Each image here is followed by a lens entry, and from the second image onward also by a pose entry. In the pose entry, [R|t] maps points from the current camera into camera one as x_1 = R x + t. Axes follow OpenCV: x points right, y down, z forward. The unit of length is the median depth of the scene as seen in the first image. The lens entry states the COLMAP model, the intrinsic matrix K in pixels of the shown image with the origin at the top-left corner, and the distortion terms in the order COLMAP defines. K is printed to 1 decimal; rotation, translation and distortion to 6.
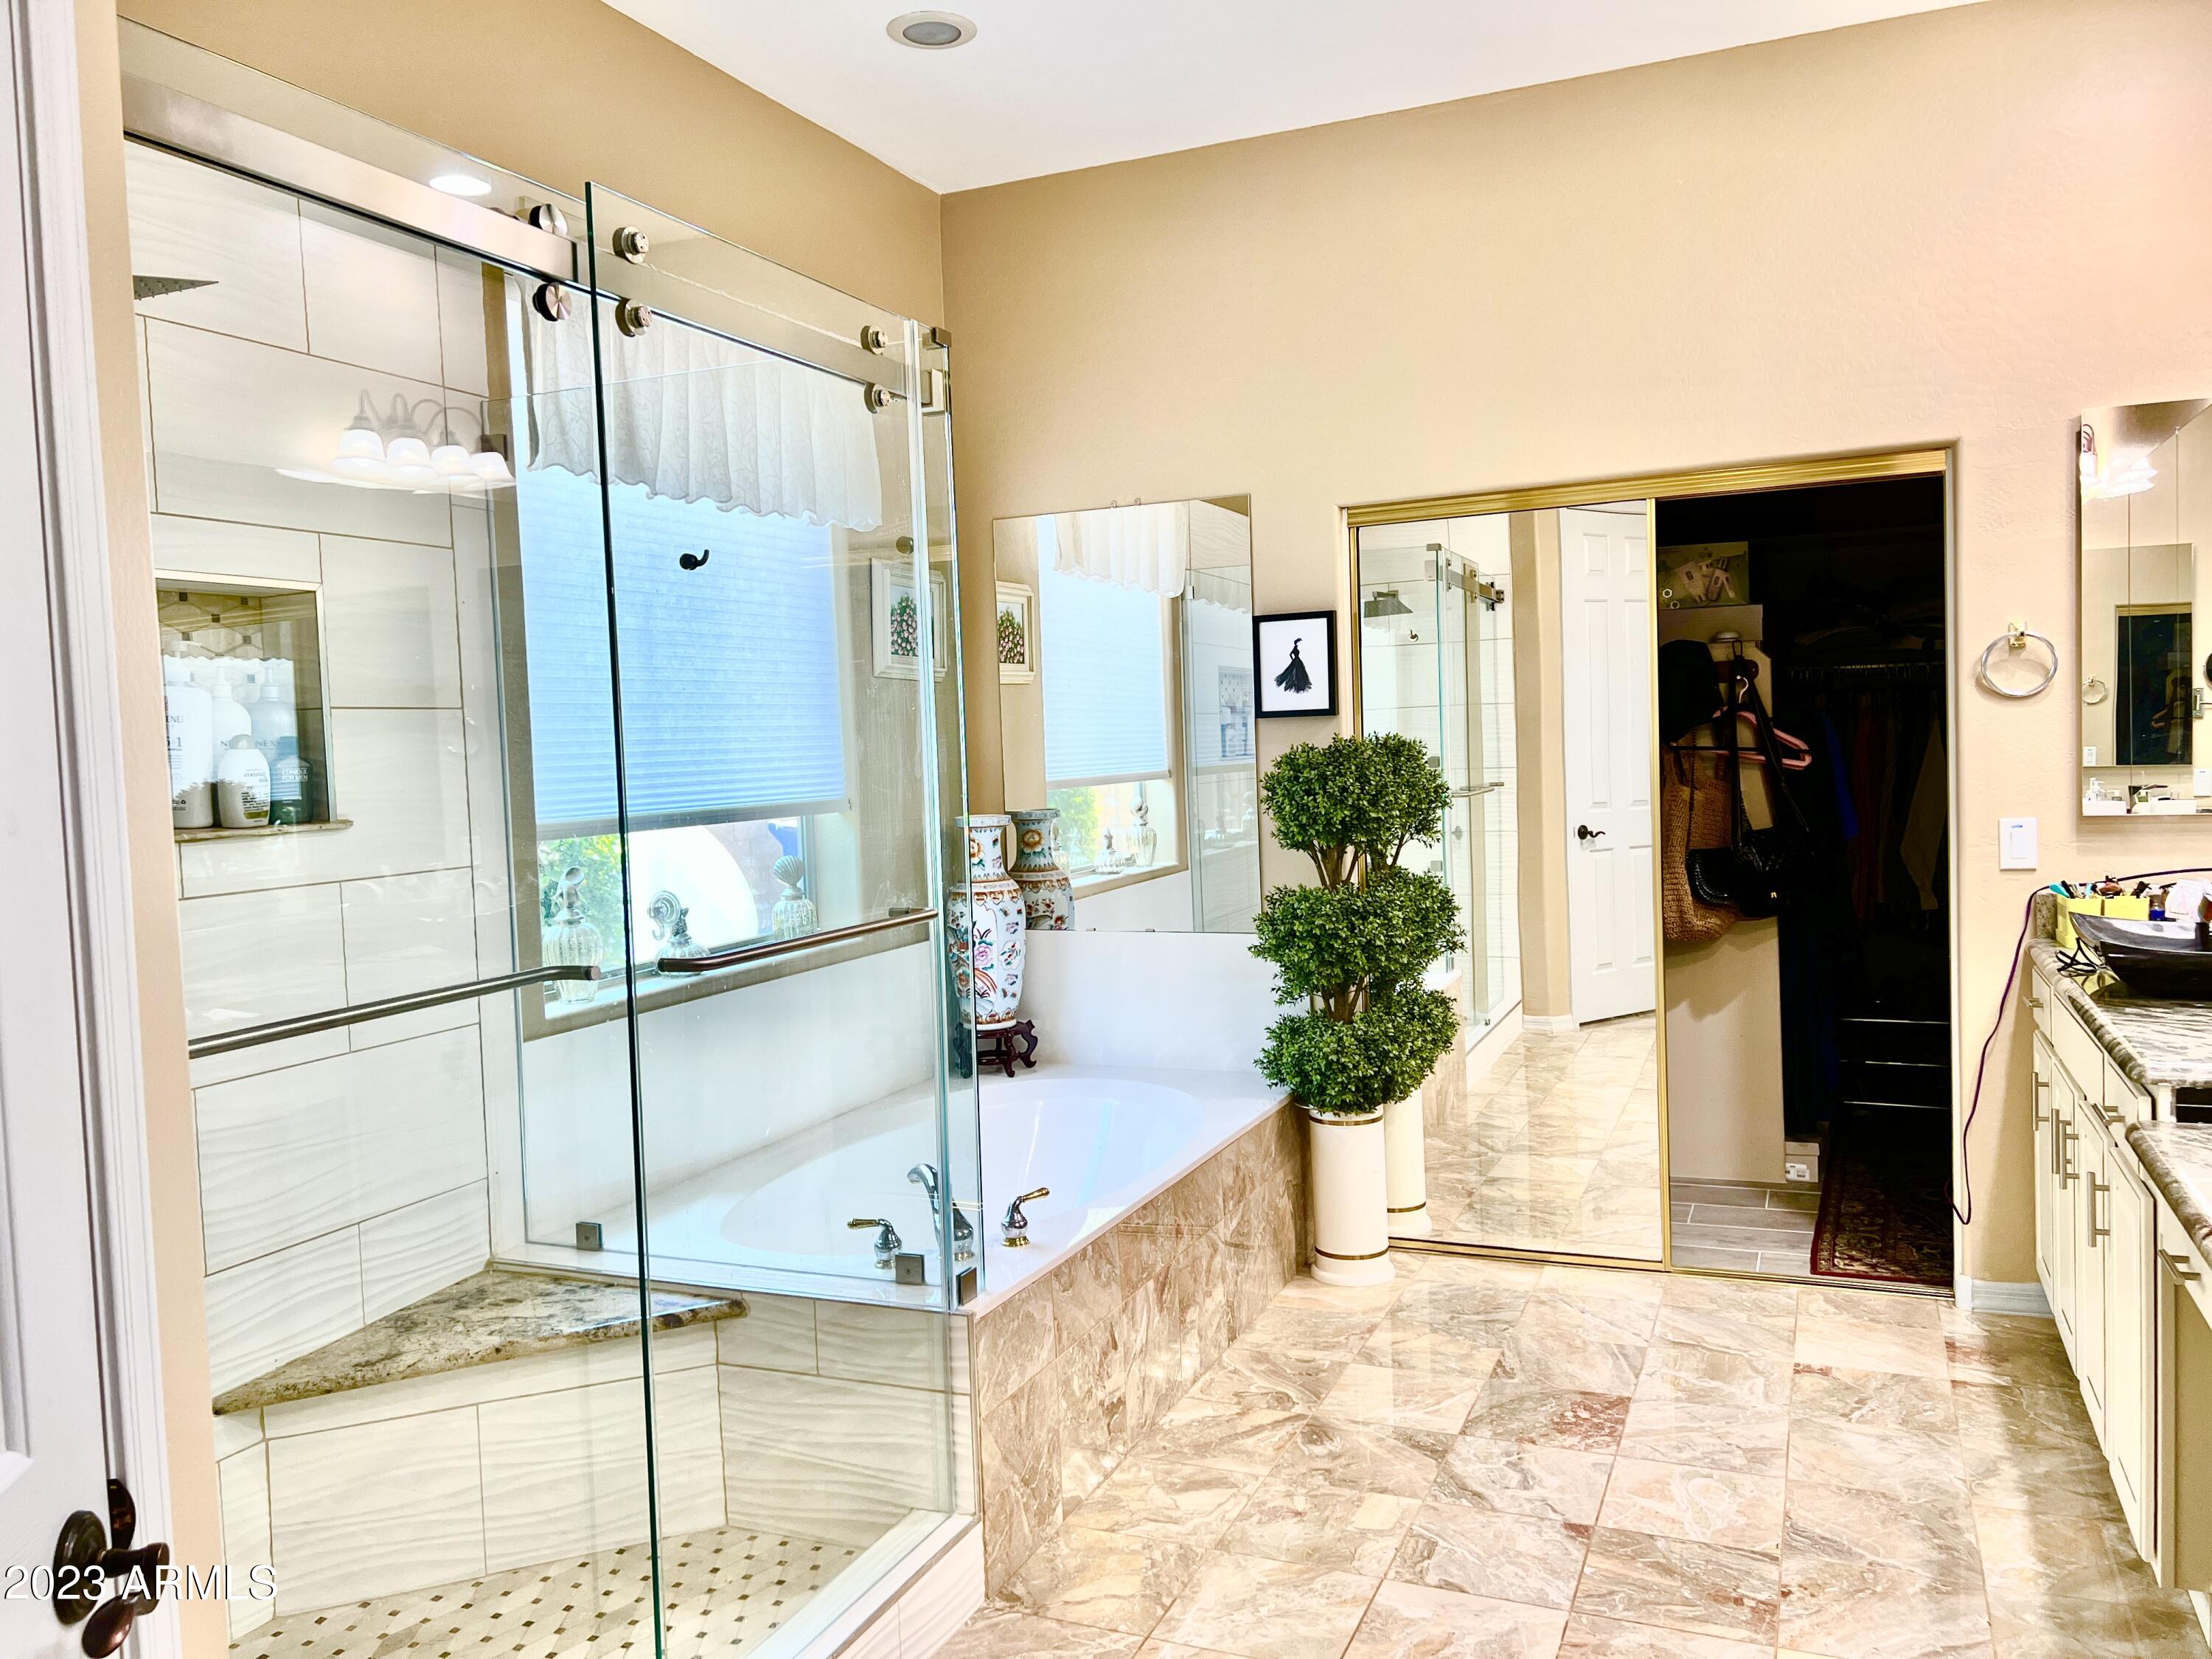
lens RADIAL K [[1642.0, 0, 1108.7], [0, 1642.0, 827.7], [0, 0, 1]] dist [0.053520, -0.007015]
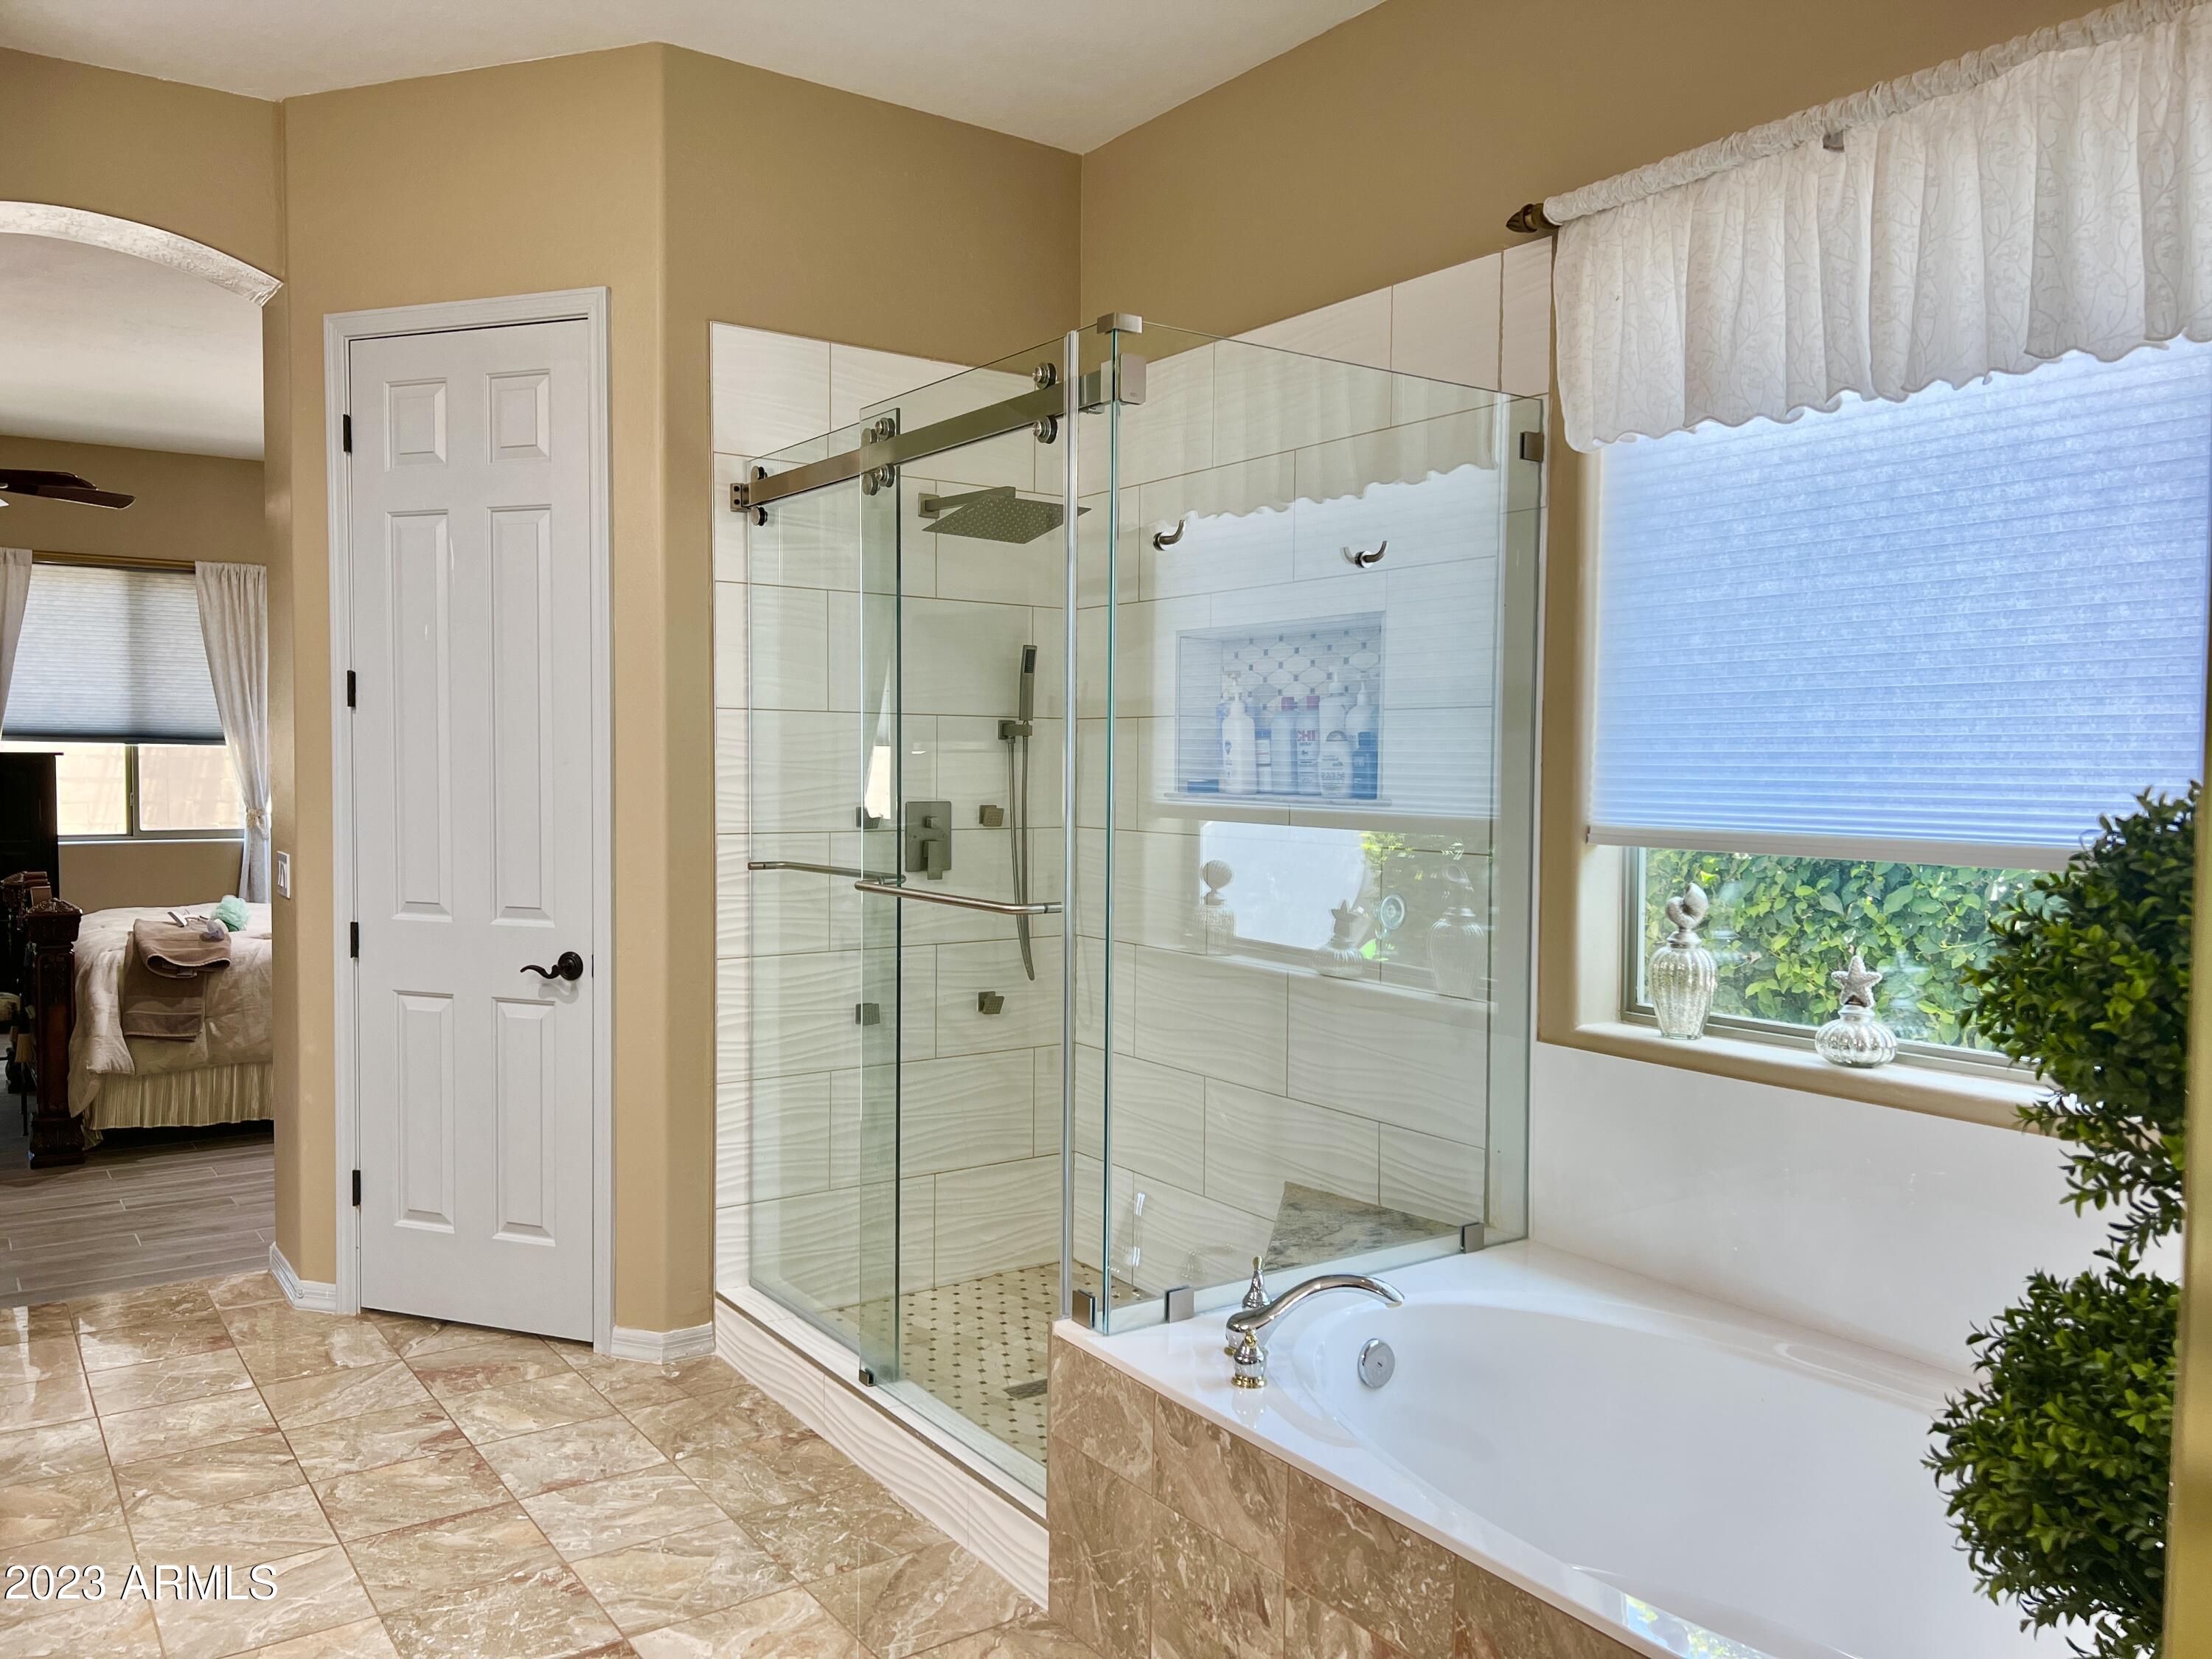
lens RADIAL K [[1651.3, 0, 1108.9], [0, 1651.3, 834.2], [0, 0, 1]] dist [0.056001, -0.061879]
pose [[-0.512166, 0.074344, -0.855663, 0.541535], [-0.033459, 0.993764, 0.106370, -0.079313], [0.858234, 0.083109, -0.506484, 1.109670]]
